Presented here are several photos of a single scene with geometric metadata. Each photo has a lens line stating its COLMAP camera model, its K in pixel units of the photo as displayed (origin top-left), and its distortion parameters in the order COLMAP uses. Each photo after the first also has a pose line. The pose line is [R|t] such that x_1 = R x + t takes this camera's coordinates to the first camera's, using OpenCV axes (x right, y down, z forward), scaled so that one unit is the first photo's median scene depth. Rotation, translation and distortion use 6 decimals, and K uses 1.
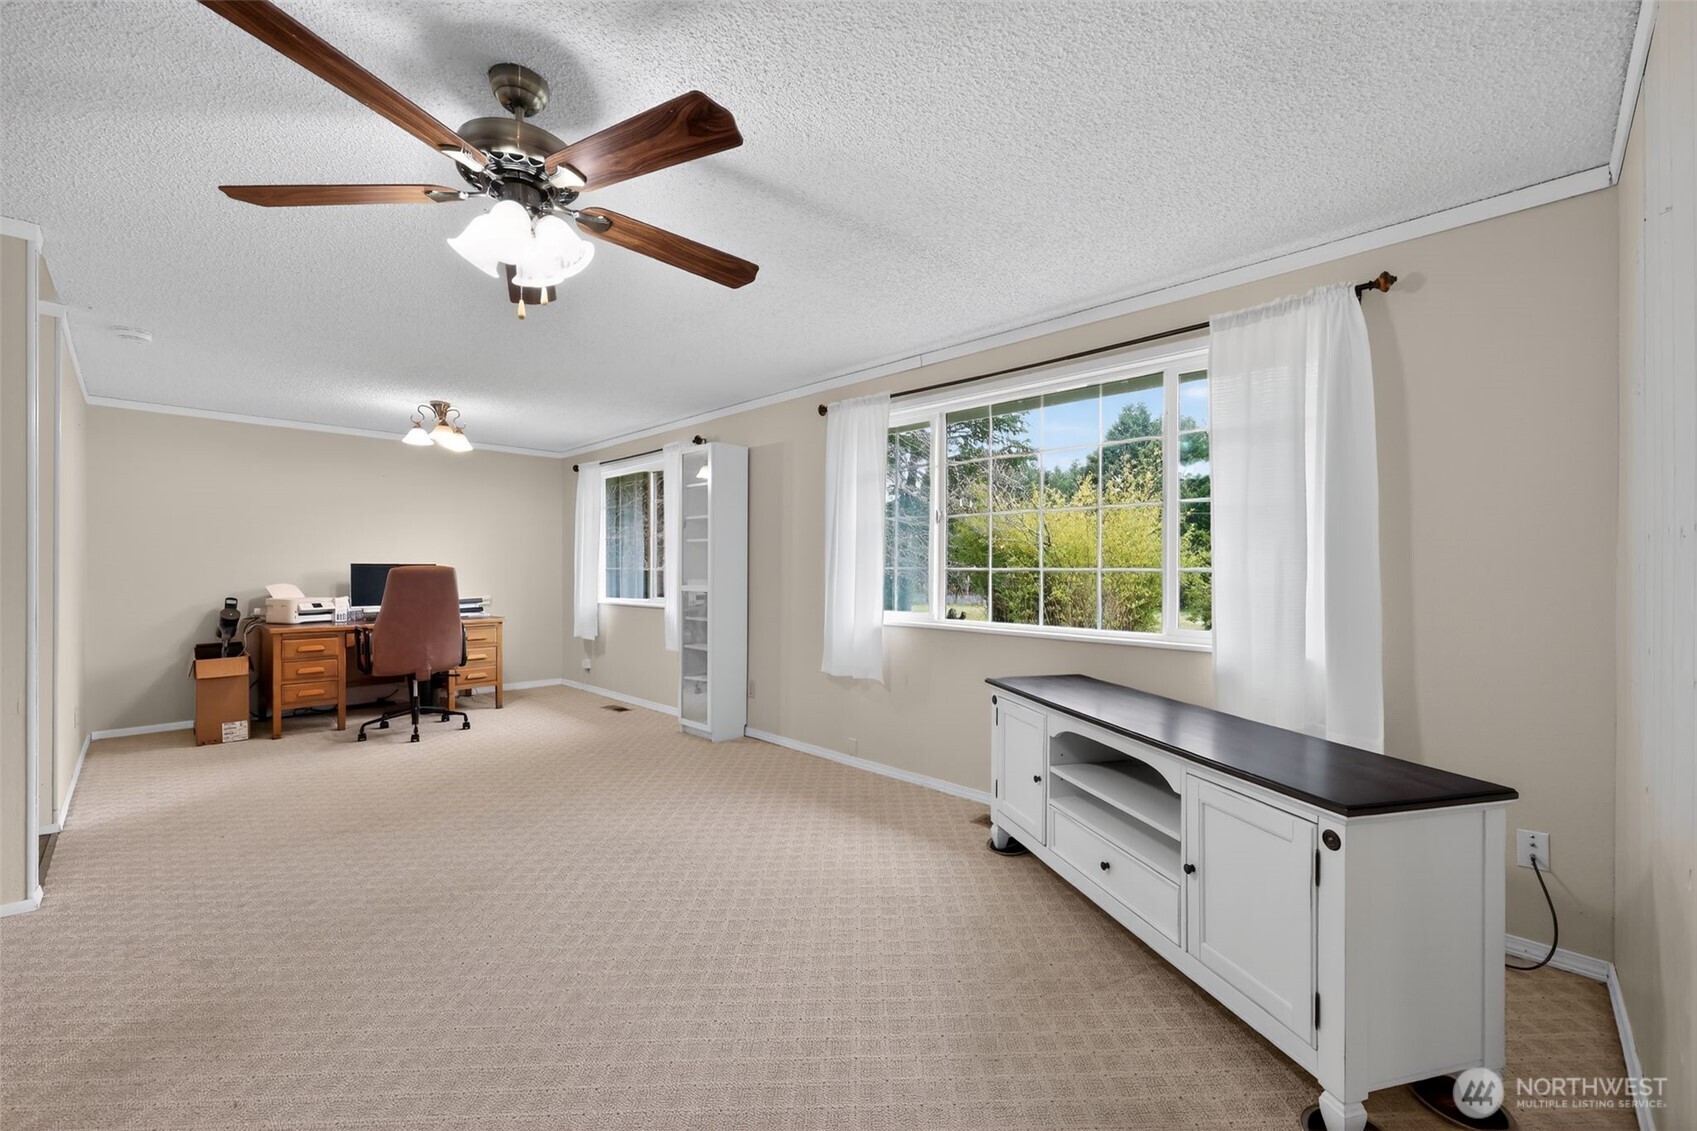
lens RADIAL K [[681.8, 0, 839.3], [0, 681.8, 567.4], [0, 0, 1]] dist [0.001449, 0.000010]
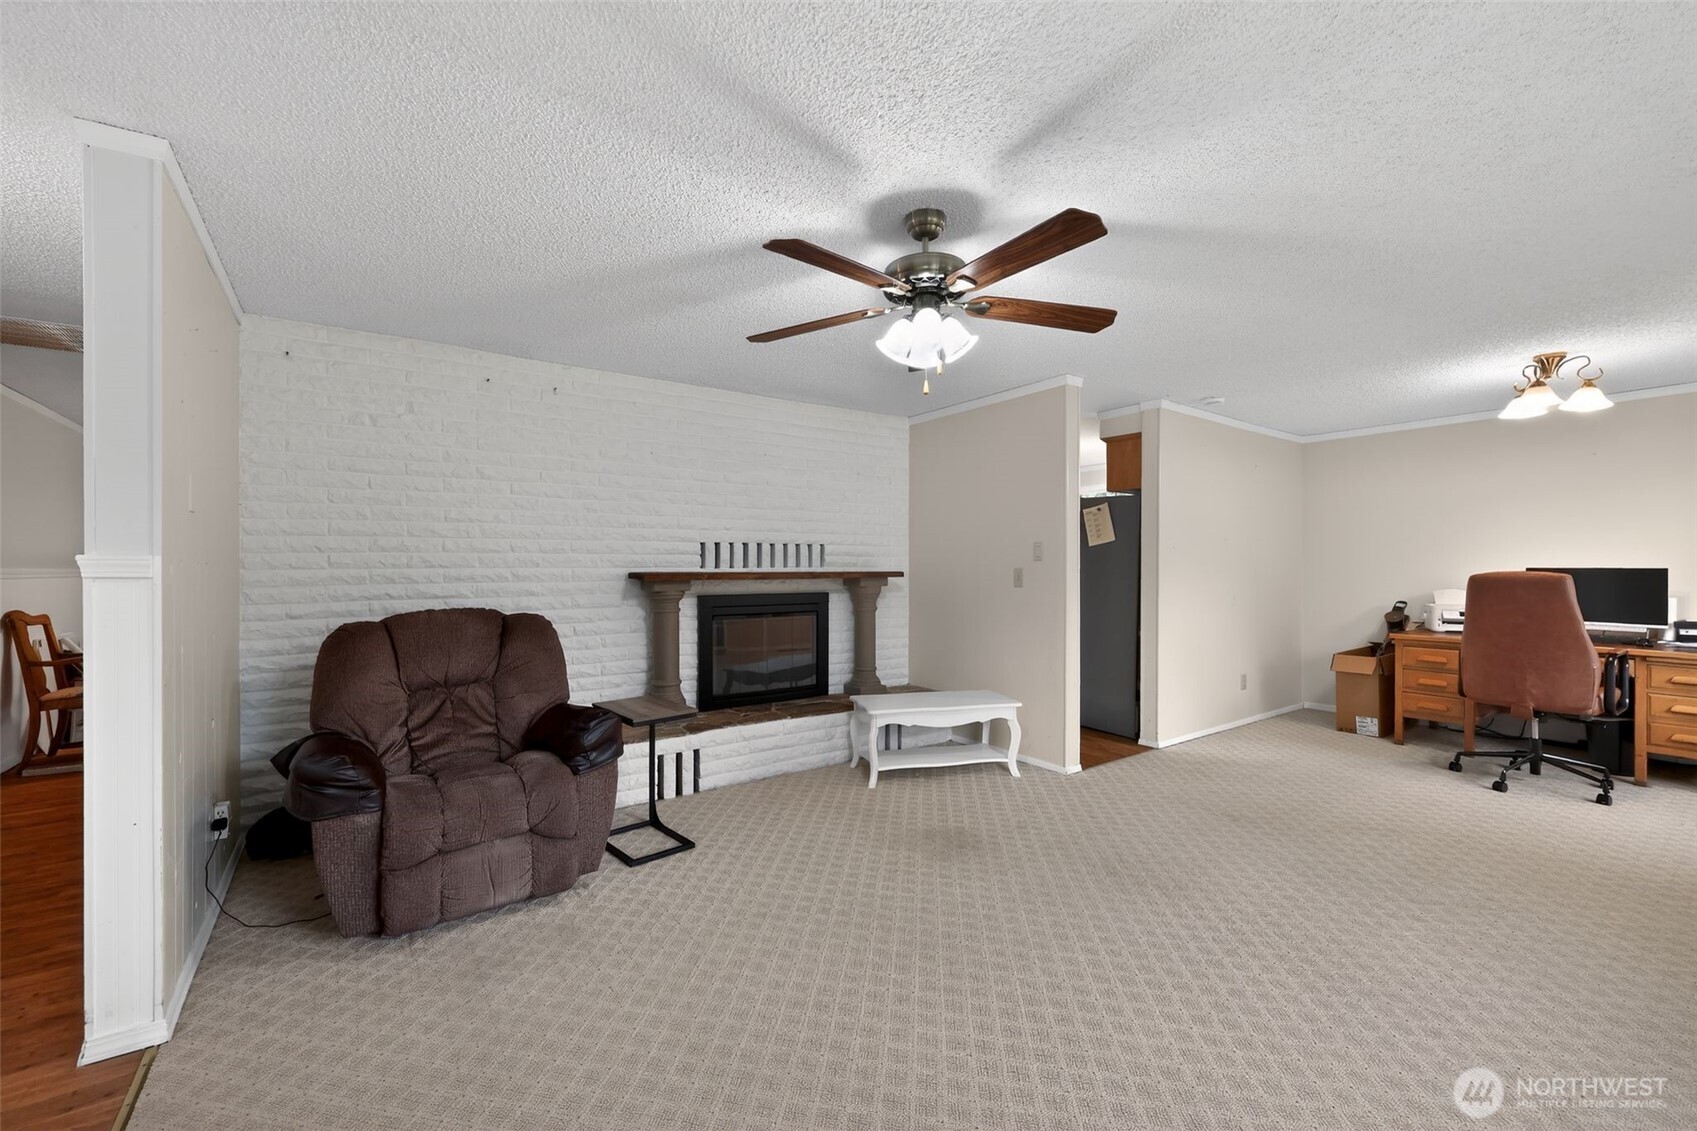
lens RADIAL K [[681.8, 0, 840.3], [0, 681.8, 568.7], [0, 0, 1]] dist [0.001449, 0.000010]
pose [[-0.177424, 0.001502, -0.984133, 0.297815], [0.004517, 0.999990, 0.000712, -0.010195], [0.984124, -0.004319, -0.177429, 0.366958]]
